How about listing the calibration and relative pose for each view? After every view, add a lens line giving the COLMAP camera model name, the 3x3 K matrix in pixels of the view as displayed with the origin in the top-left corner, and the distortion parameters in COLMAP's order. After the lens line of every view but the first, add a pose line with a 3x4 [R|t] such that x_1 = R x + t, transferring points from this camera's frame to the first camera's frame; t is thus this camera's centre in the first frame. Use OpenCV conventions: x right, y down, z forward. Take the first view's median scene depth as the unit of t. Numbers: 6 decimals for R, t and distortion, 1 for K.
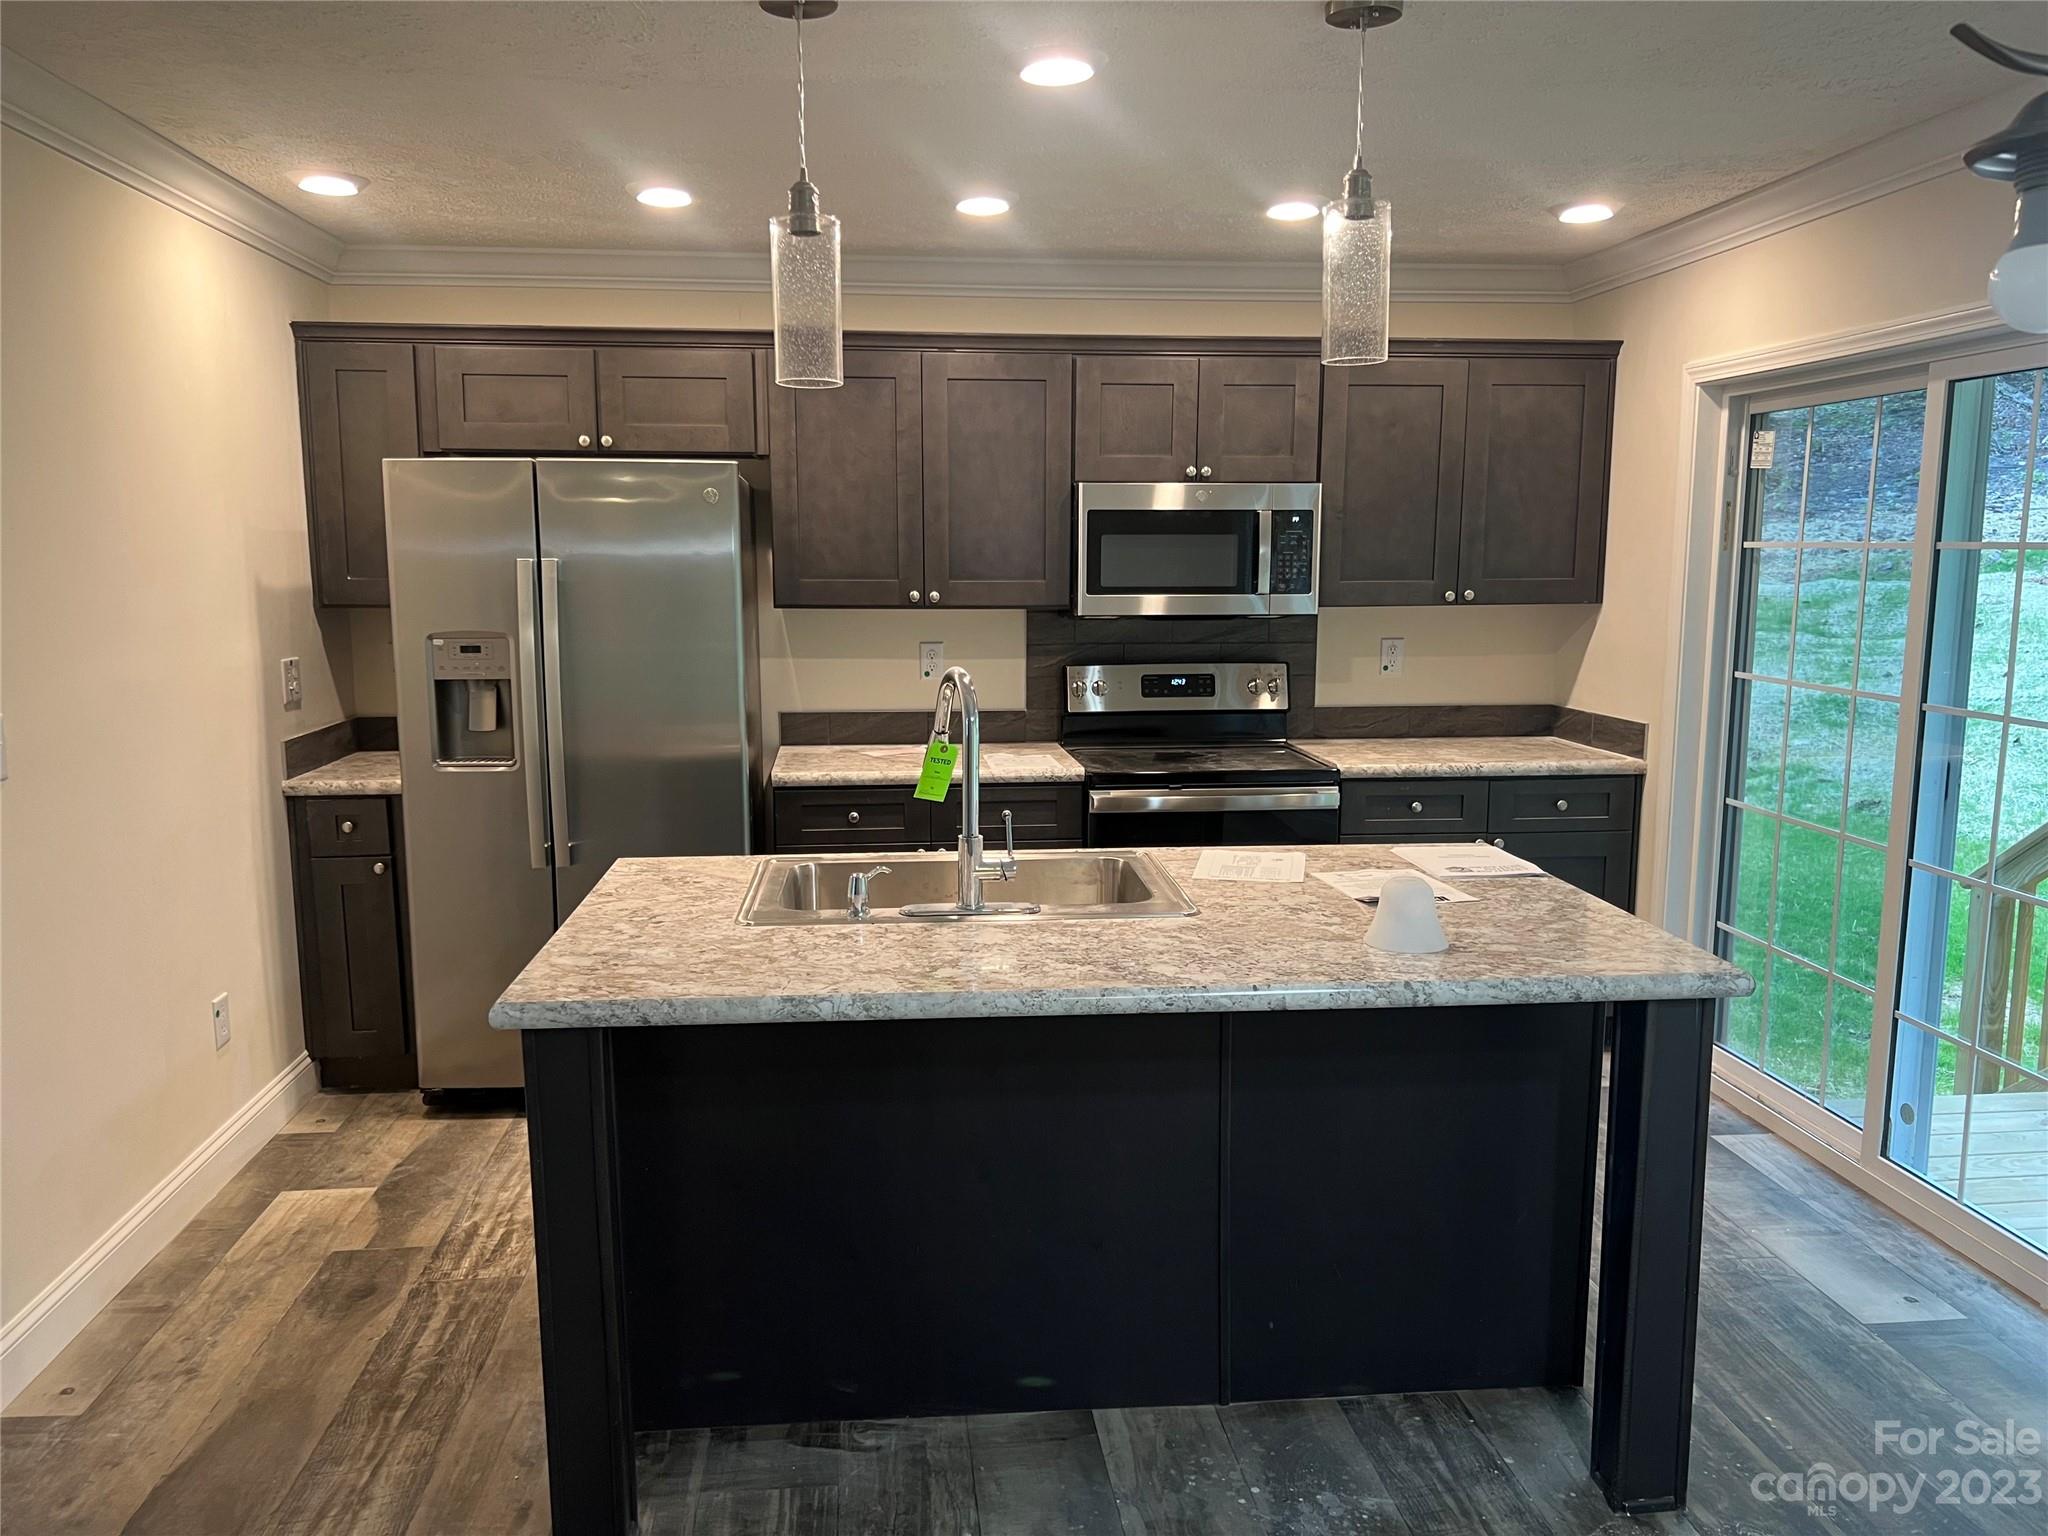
lens RADIAL K [[1498.9, 0, 1024.0], [0, 1498.9, 768.0], [0, 0, 1]] dist [0.001645, -0.002691]
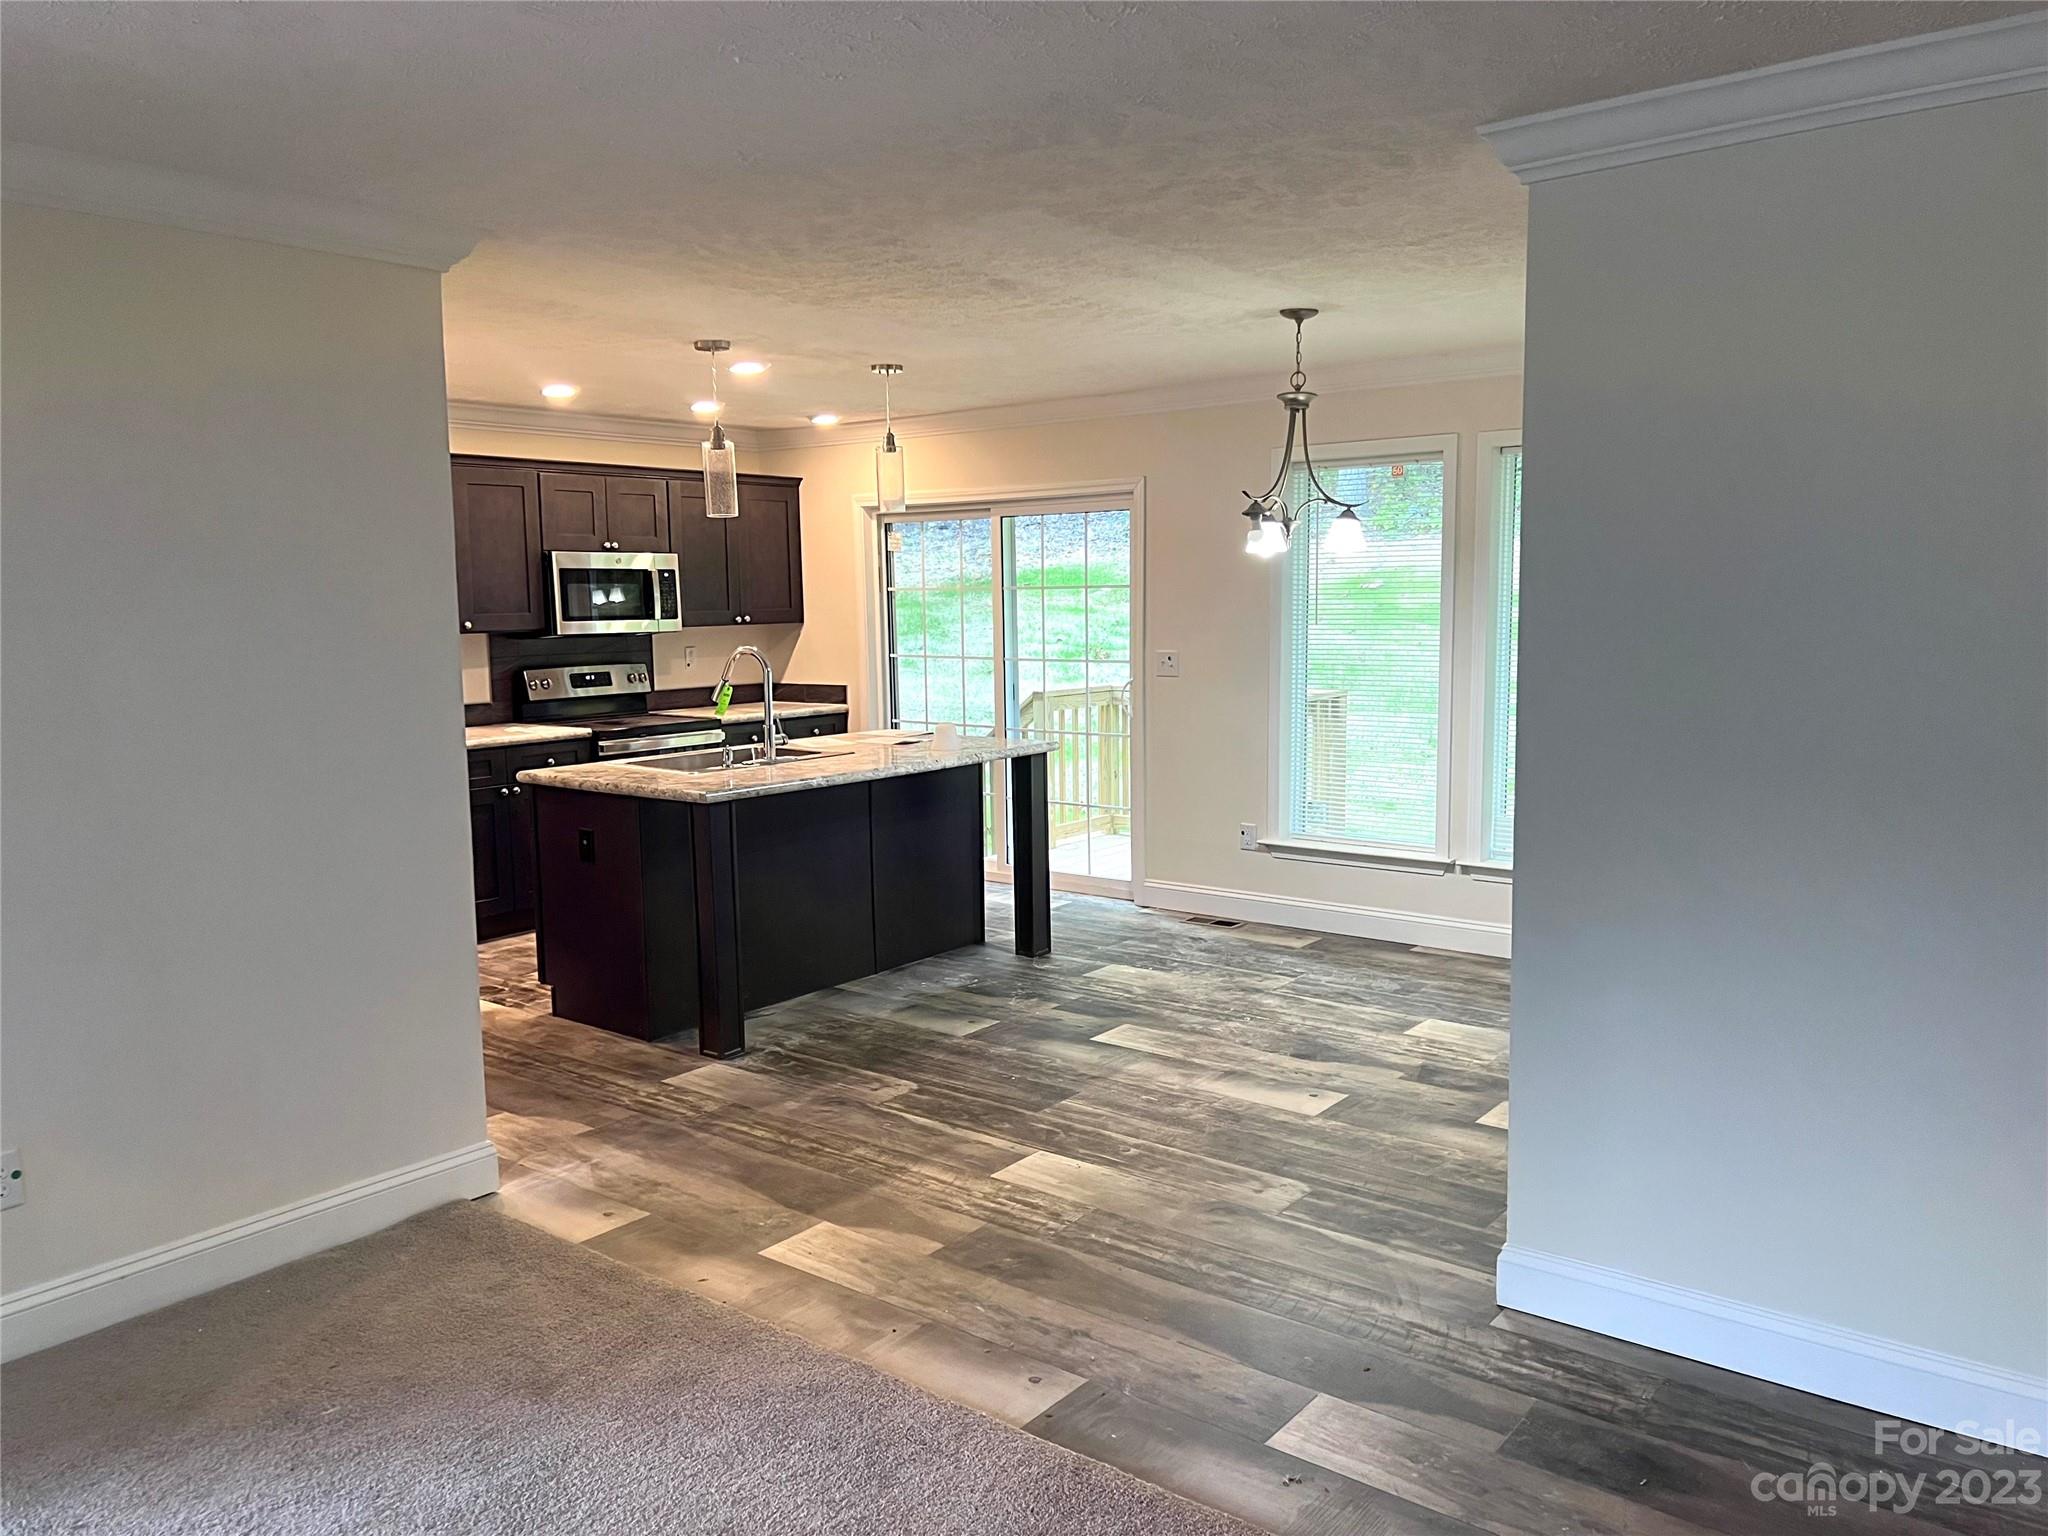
lens RADIAL K [[1498.9, 0, 1024.0], [0, 1498.9, 768.0], [0, 0, 1]] dist [0.001645, -0.002691]
pose [[0.681380, -0.087039, 0.726736, -0.784293], [0.109064, 0.993893, 0.016779, 0.063688], [-0.723758, 0.067828, 0.686712, -0.423771]]
